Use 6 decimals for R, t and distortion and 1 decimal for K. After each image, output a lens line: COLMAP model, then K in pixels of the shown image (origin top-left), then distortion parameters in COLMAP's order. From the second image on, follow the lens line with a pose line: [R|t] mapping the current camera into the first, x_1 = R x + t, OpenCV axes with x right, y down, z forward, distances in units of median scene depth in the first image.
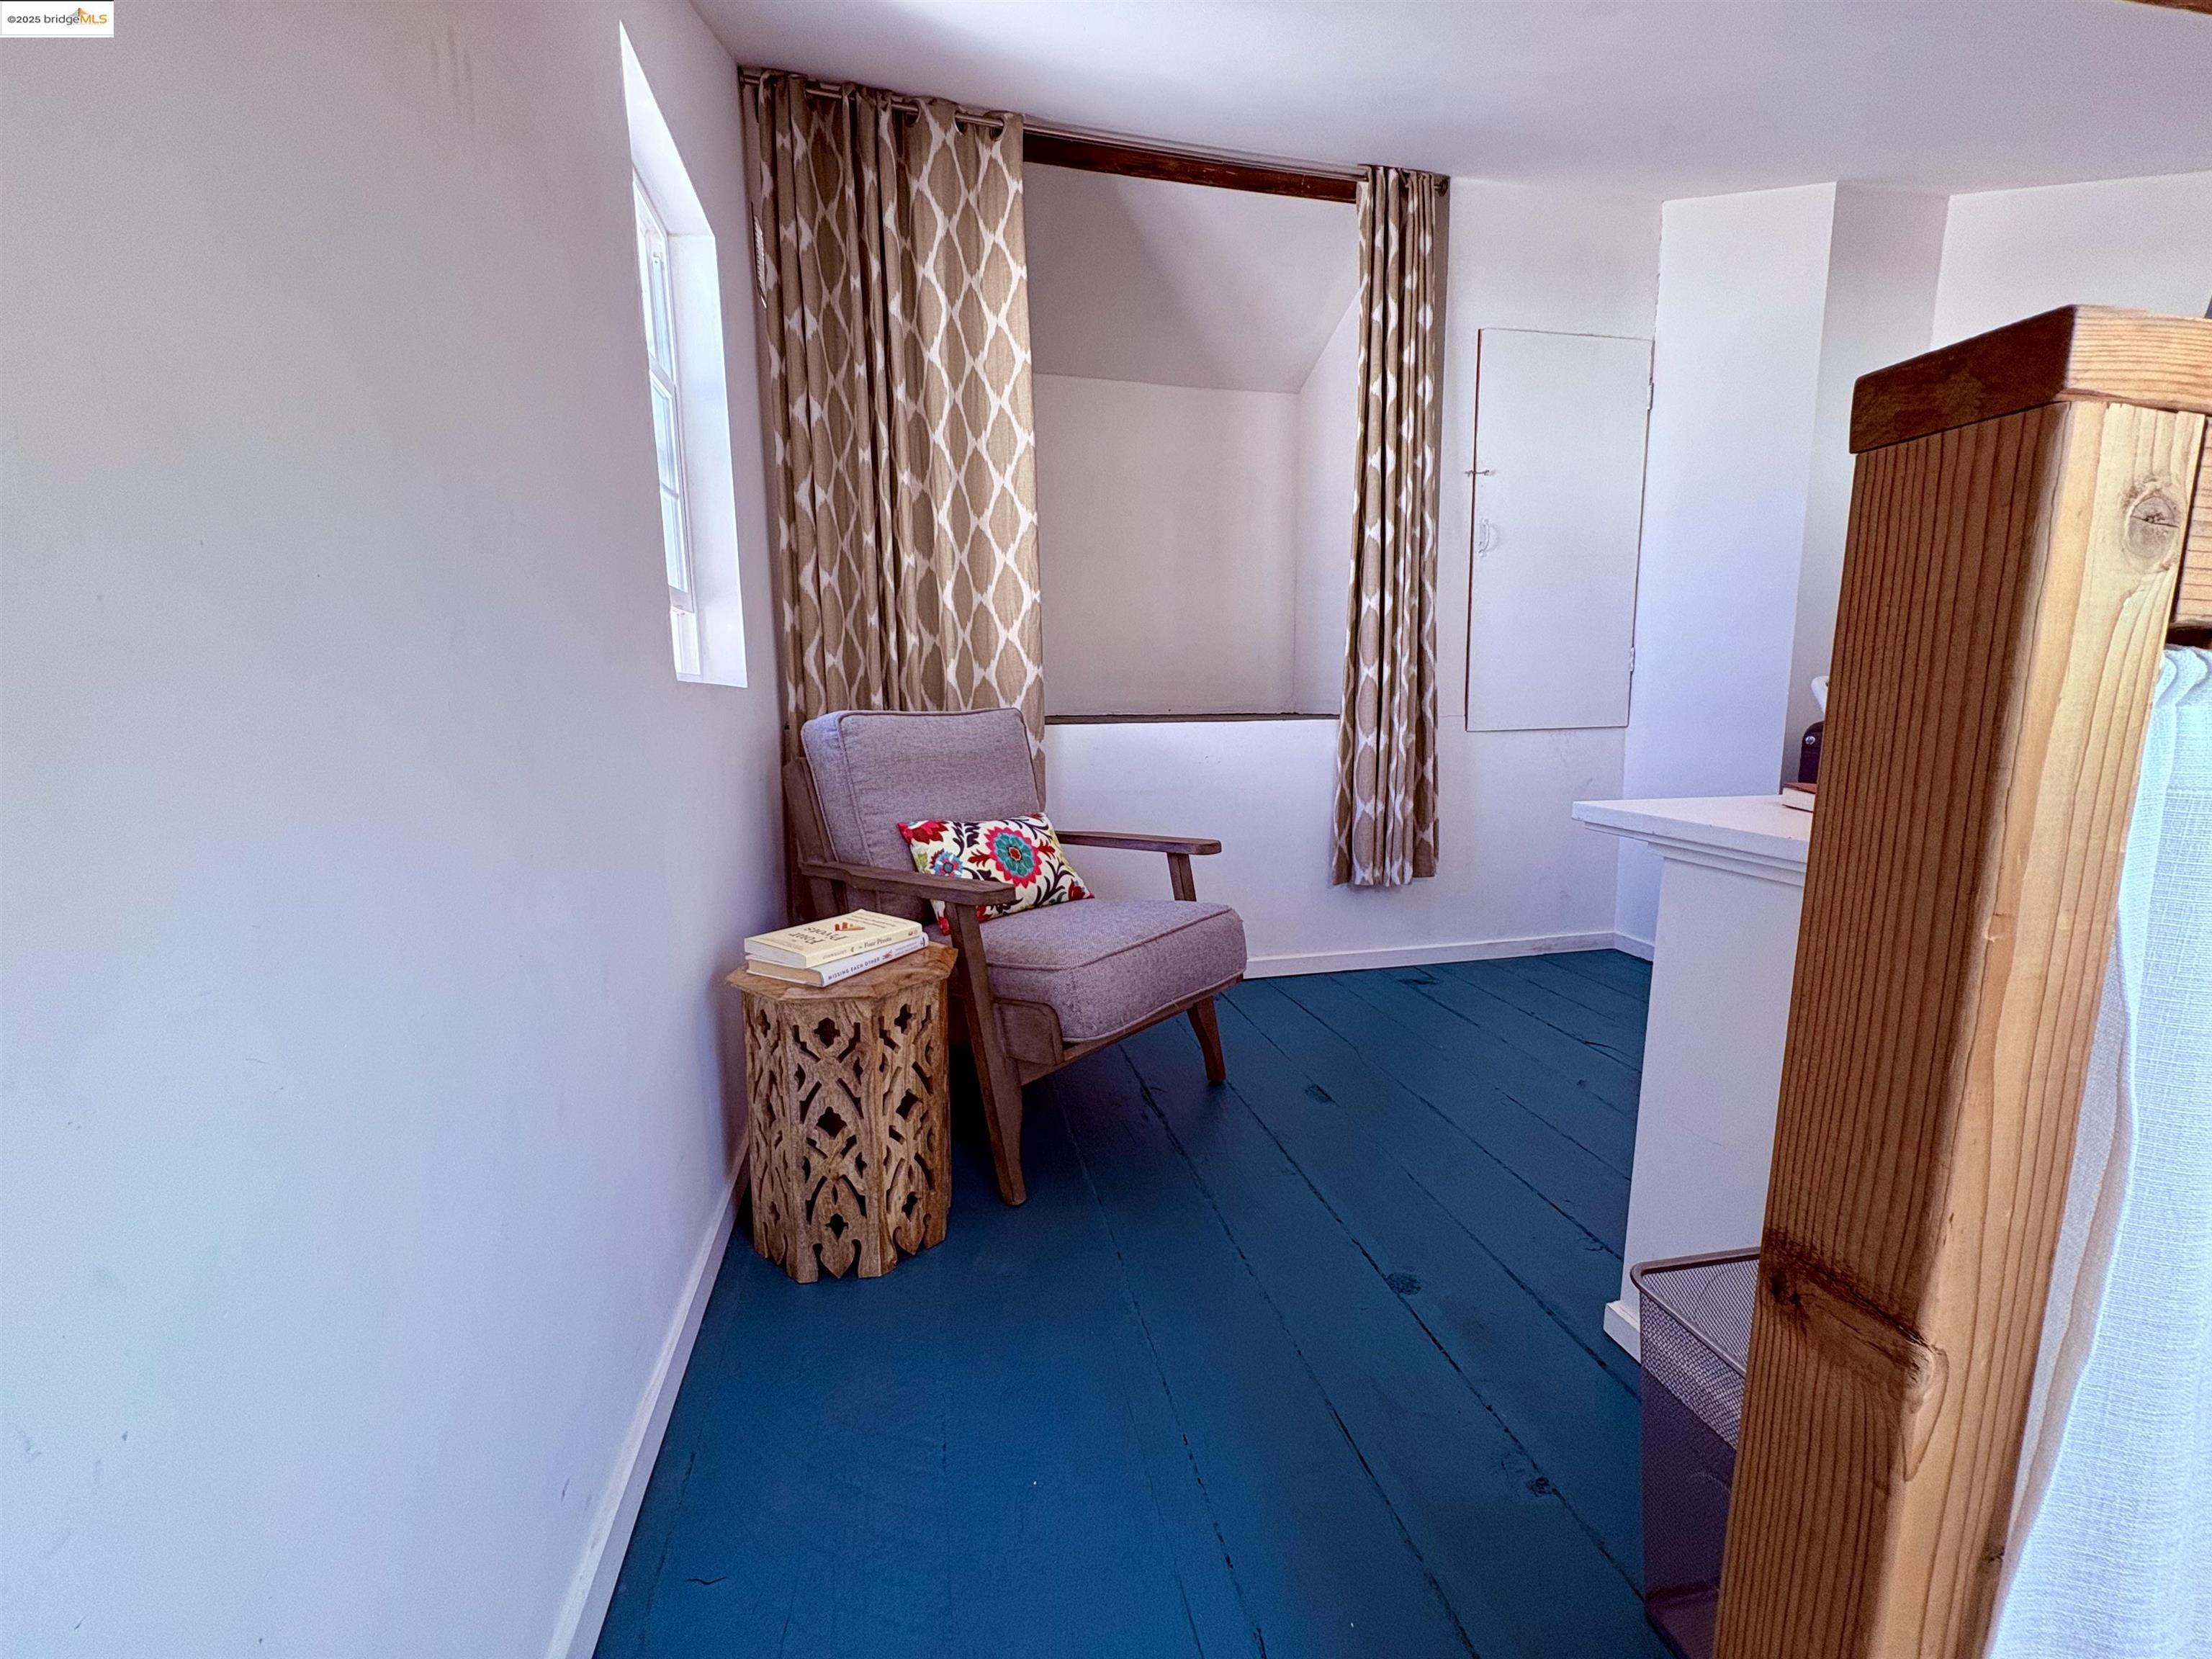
lens RADIAL K [[880.5, 0, 1111.7], [0, 880.5, 837.5], [0, 0, 1]] dist [-0.000214, -0.000033]
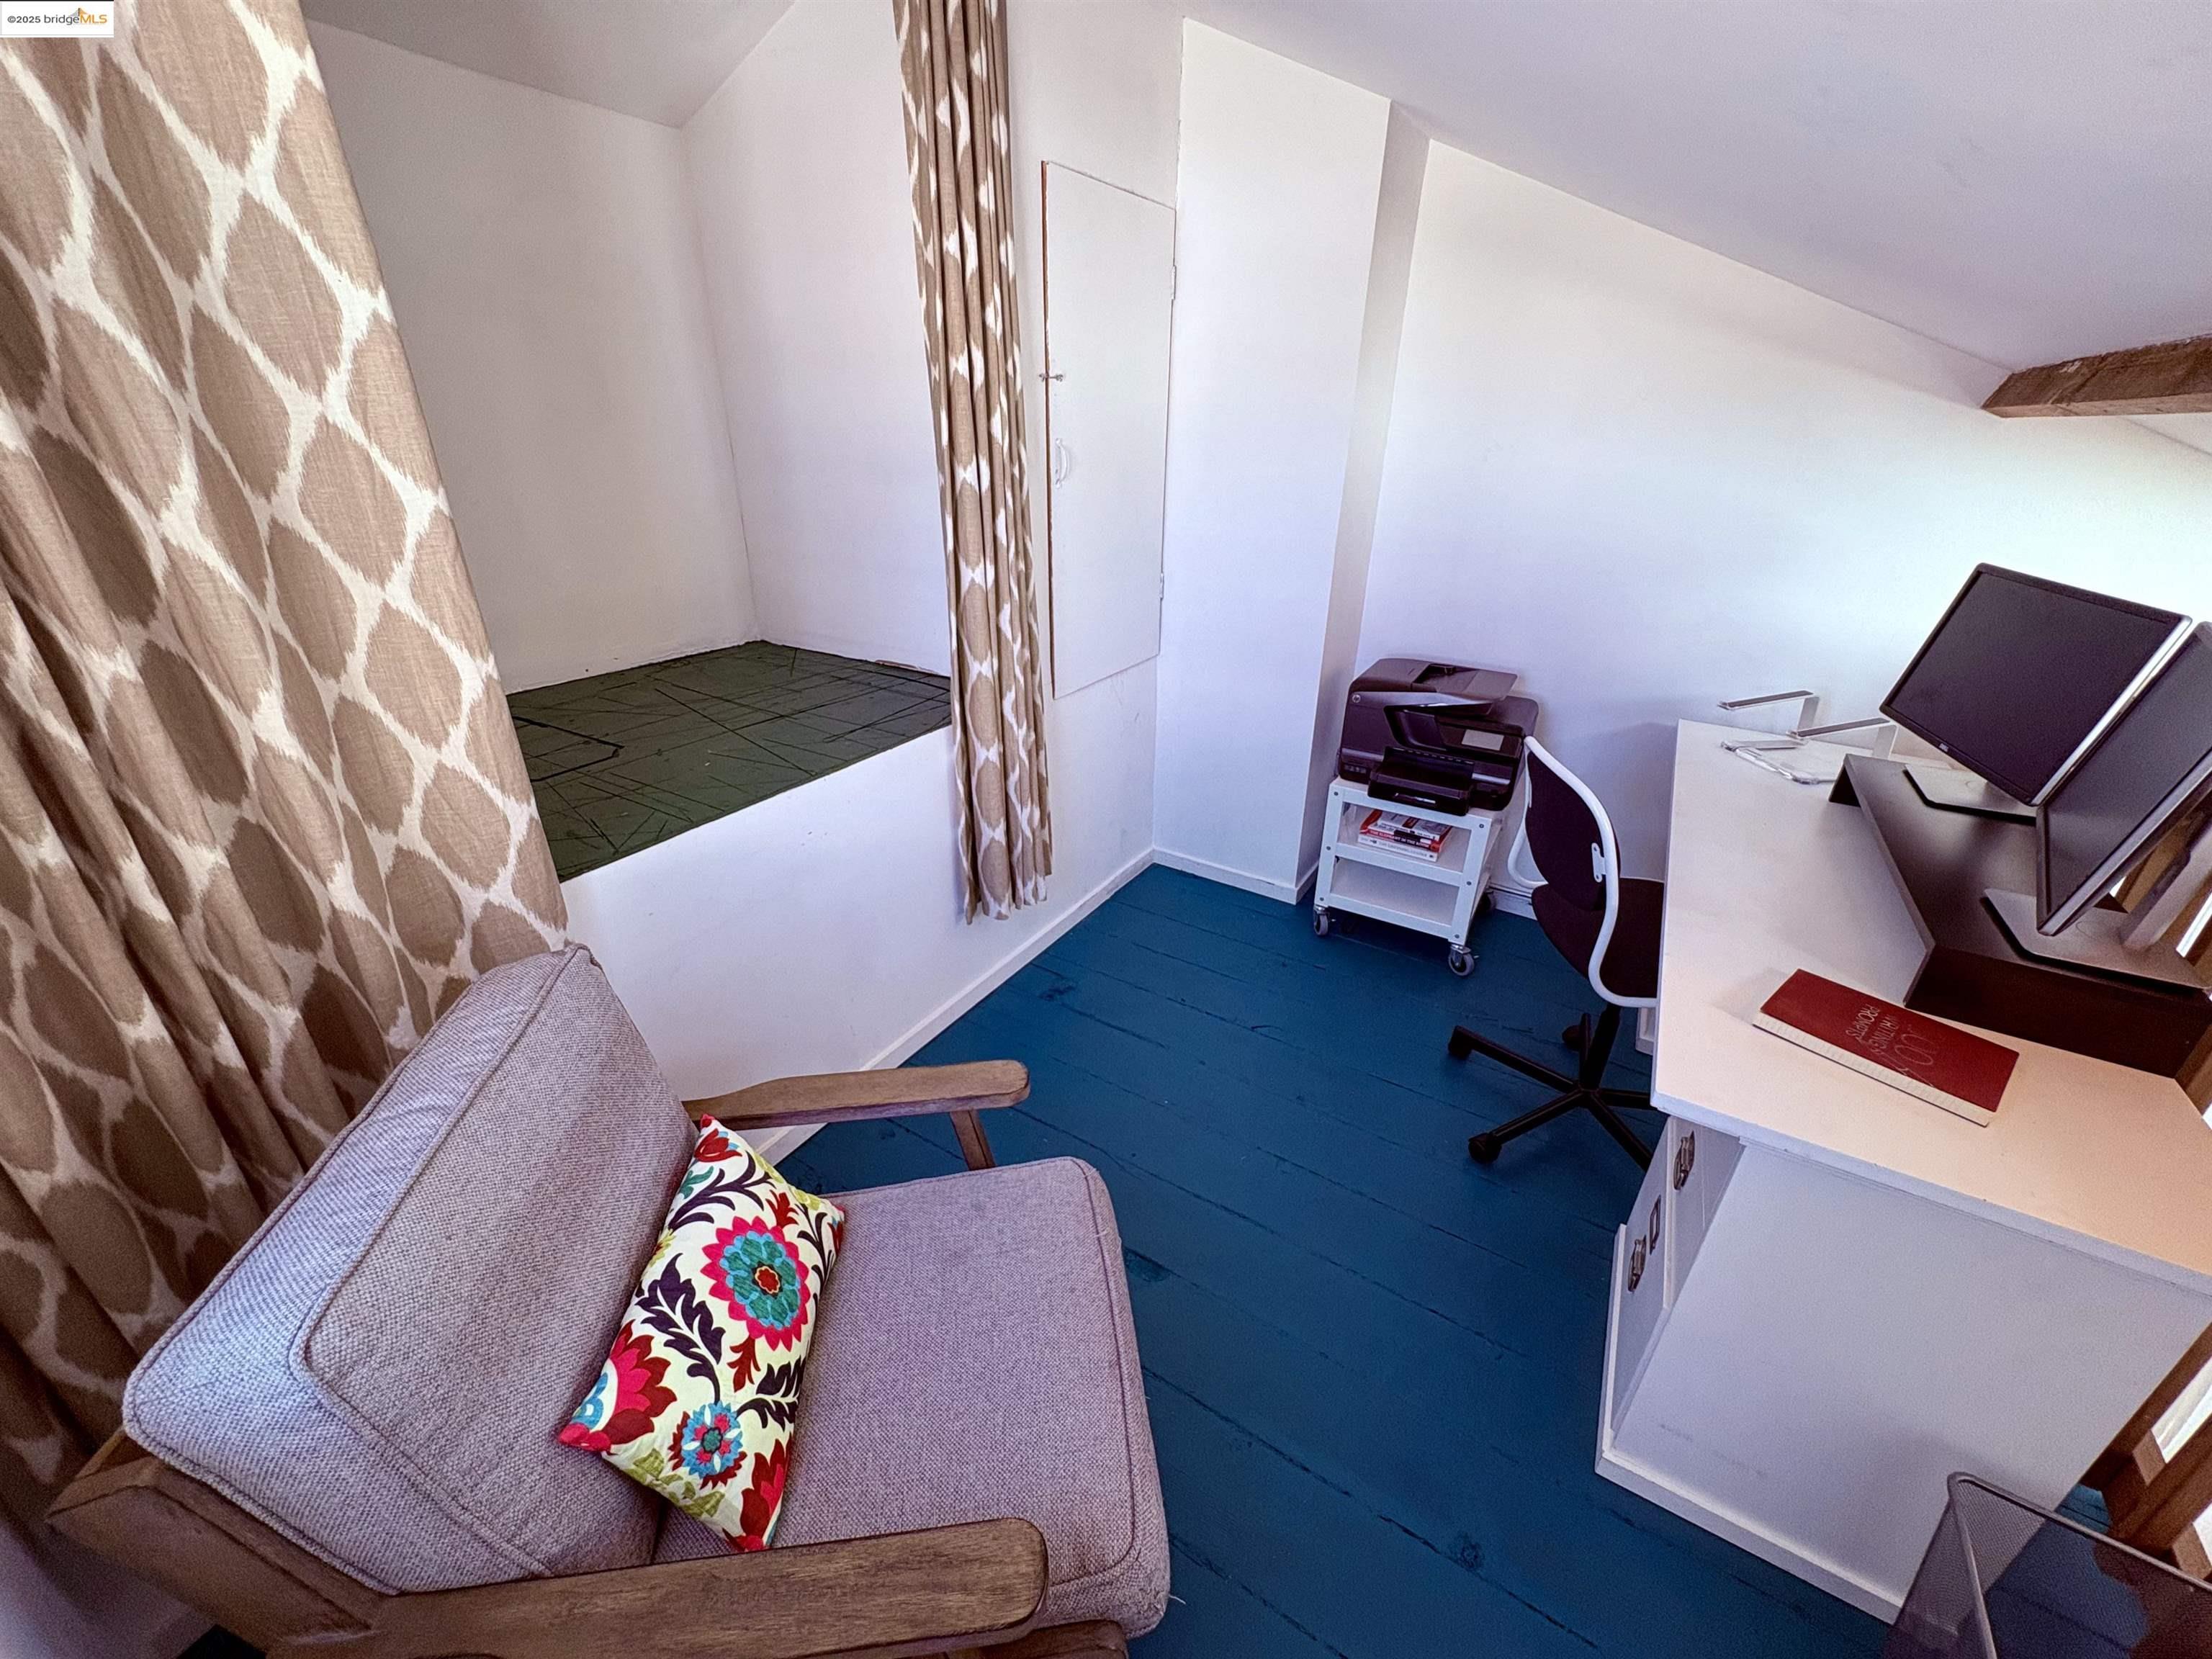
lens RADIAL K [[880.5, 0, 1105.7], [0, 880.5, 830.7], [0, 0, 1]] dist [-0.000214, -0.000033]
pose [[0.693548, -0.282114, 0.662874, -0.193176], [0.074933, 0.943393, 0.323101, -0.316439], [-0.716503, -0.174415, 0.675428, 0.416164]]
